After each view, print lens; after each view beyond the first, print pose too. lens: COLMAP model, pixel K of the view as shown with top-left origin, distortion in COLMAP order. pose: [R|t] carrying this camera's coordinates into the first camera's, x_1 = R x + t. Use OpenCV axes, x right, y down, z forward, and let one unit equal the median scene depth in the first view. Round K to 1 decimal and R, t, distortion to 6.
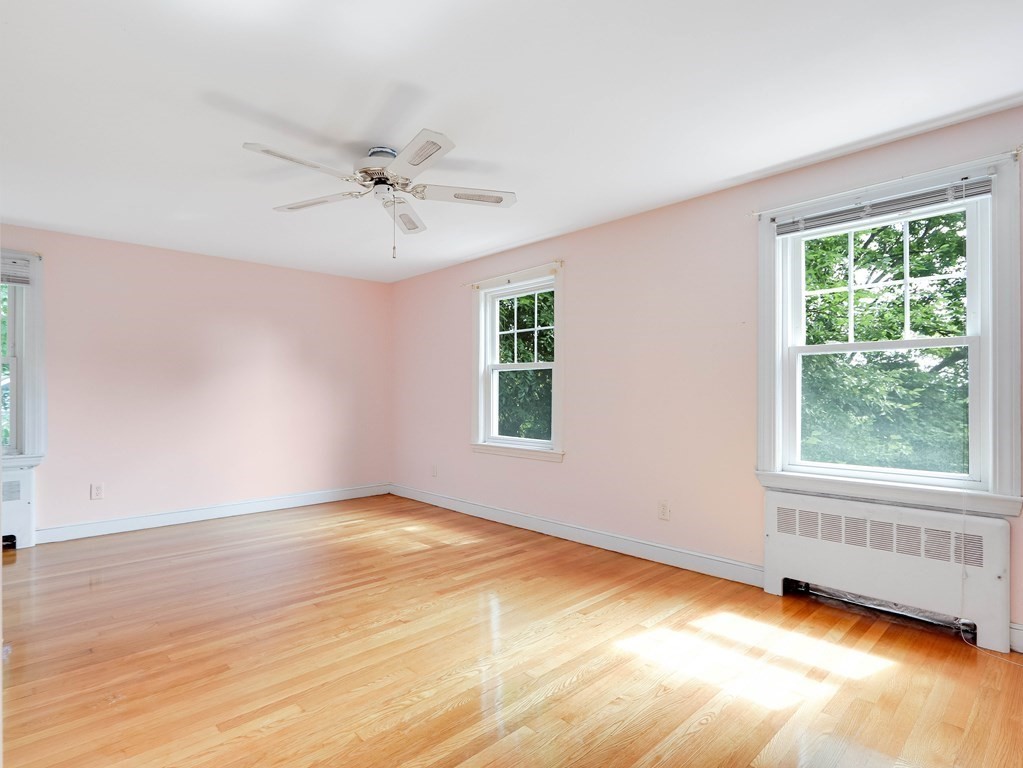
lens RADIAL K [[541.3, 0, 509.8], [0, 541.3, 388.1], [0, 0, 1]] dist [0.000614, -0.000924]
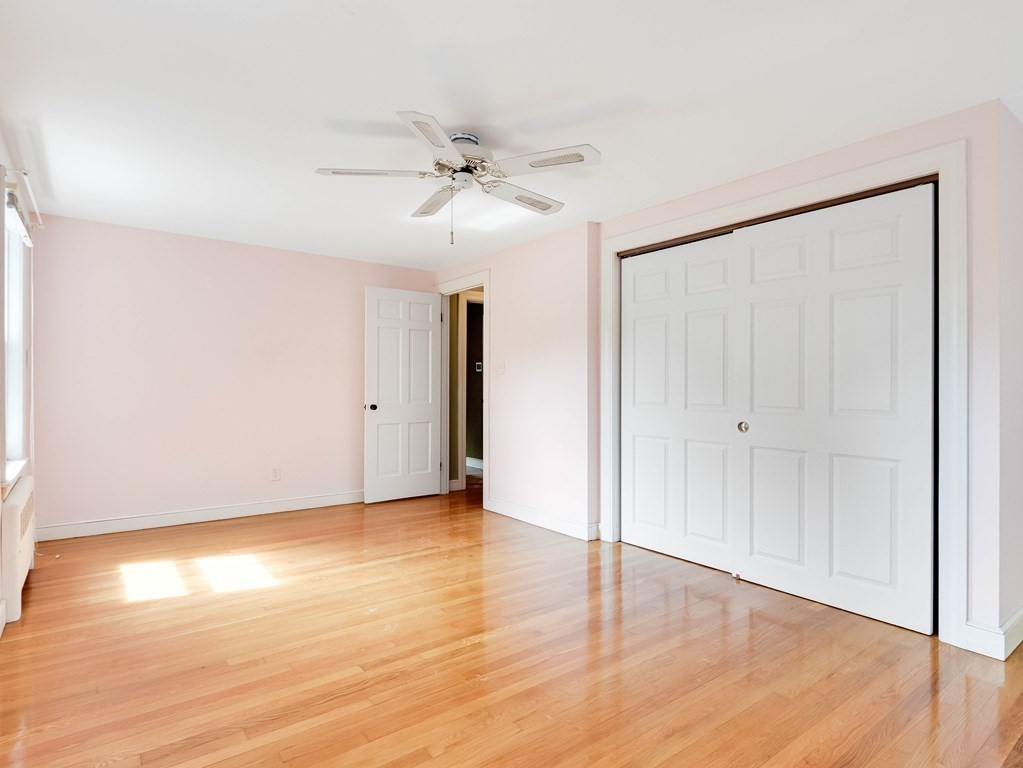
lens RADIAL K [[576.8, 0, 520.9], [0, 576.8, 383.7], [0, 0, 1]] dist [-0.001648, -0.000470]
pose [[-0.995996, -0.000661, 0.089397, -0.299961], [-0.001470, 0.999959, -0.008989, 0.007353], [-0.089387, -0.009084, -0.995956, 1.388397]]
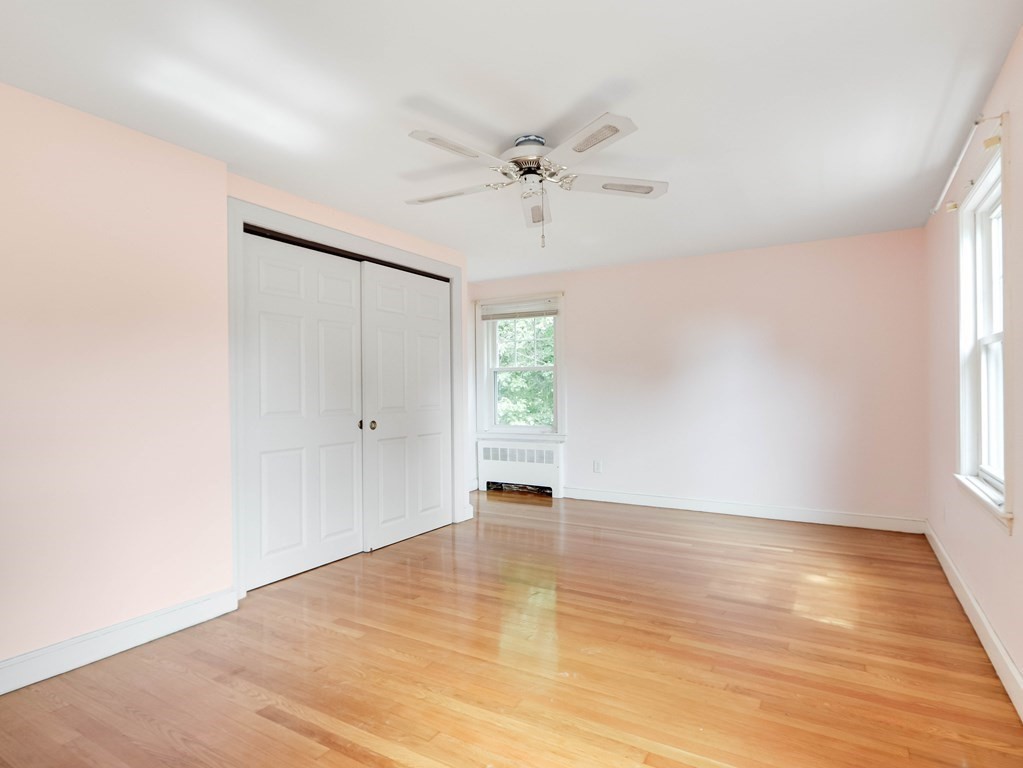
lens RADIAL K [[549.4, 0, 507.9], [0, 549.4, 388.0], [0, 0, 1]] dist [0.002897, 0.000029]
pose [[0.275919, -0.003653, -0.961174, 0.469381], [0.015842, 0.999874, 0.000747, -0.000410], [0.961050, -0.015433, 0.275942, 0.471199]]
